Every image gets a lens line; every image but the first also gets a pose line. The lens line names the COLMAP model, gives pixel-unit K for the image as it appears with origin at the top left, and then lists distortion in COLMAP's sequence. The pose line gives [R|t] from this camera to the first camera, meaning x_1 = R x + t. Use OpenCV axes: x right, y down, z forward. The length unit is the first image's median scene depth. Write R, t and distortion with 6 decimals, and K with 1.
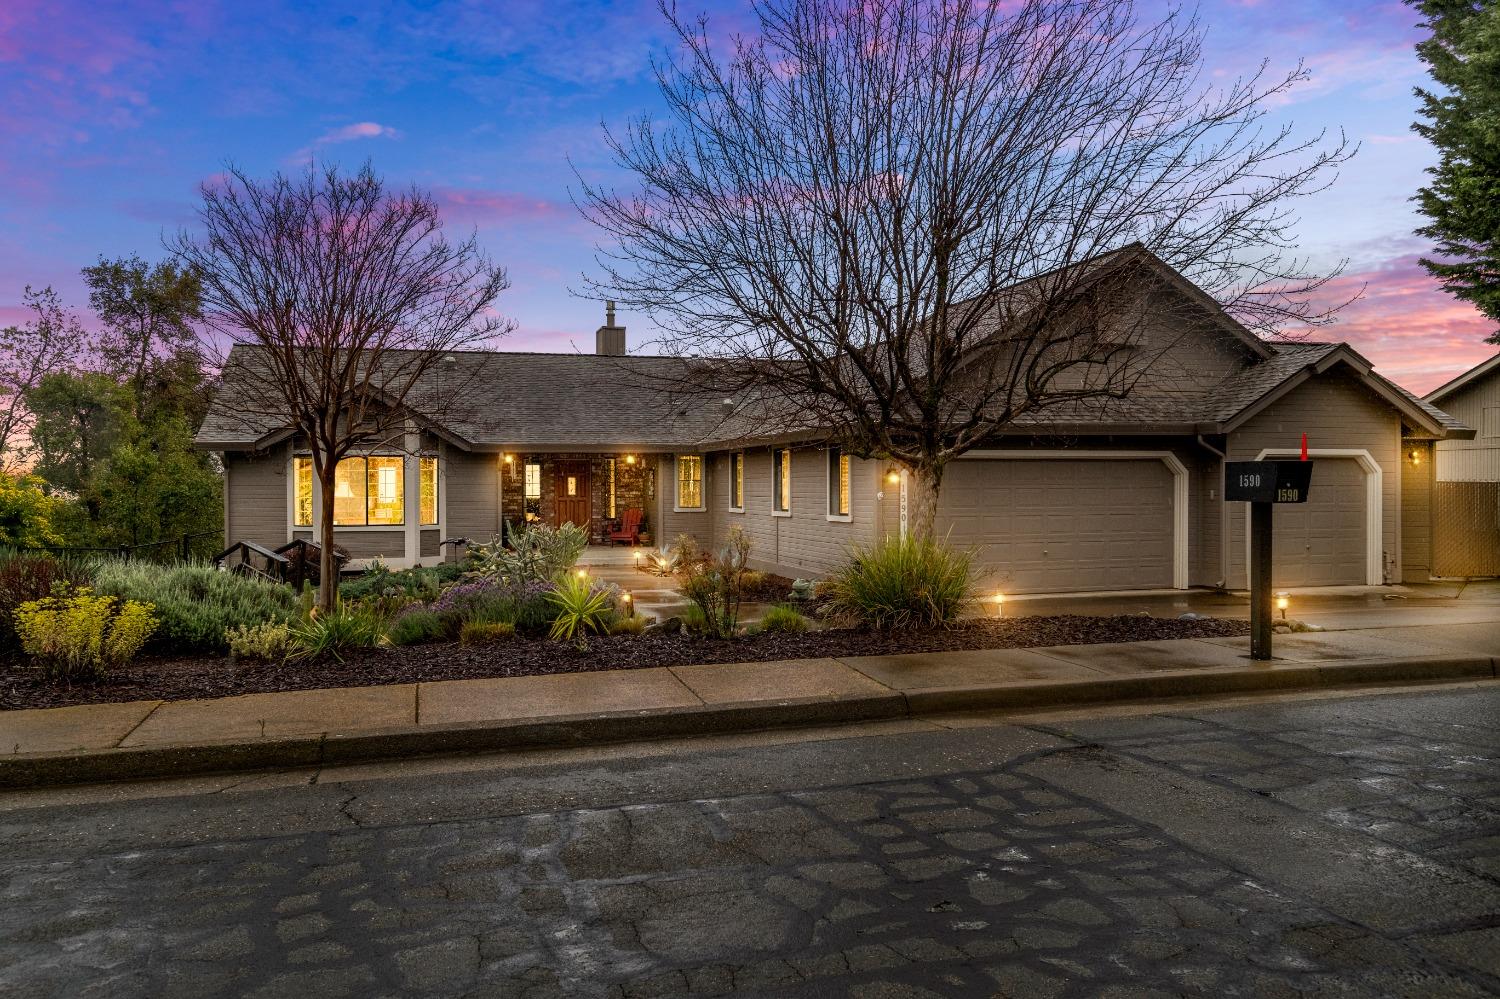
lens RADIAL K [[1111.5, 0, 745.9], [0, 1111.5, 480.4], [0, 0, 1]] dist [-0.000869, 0.001115]
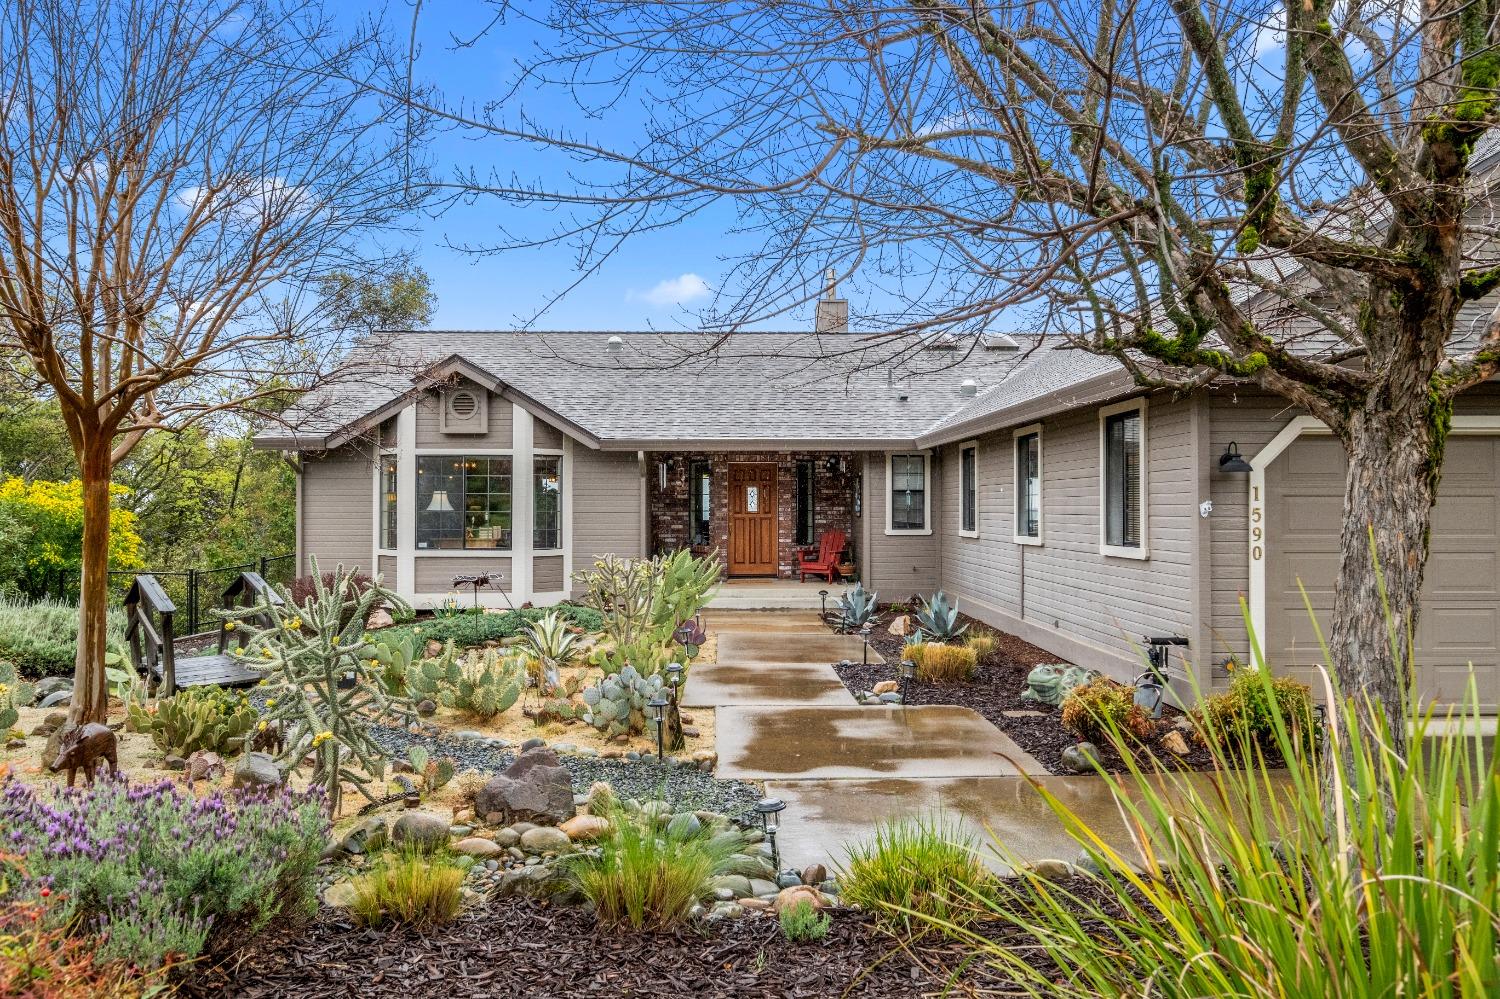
lens RADIAL K [[1096.5, 0, 750.0], [0, 1096.5, 499.5], [0, 0, 1]] dist [-0.003120, -0.002203]
pose [[0.966796, 0.001993, -0.255542, 0.034329], [-0.002306, 0.999997, -0.000922, 0.007456], [0.255539, 0.001481, 0.966798, 0.334934]]
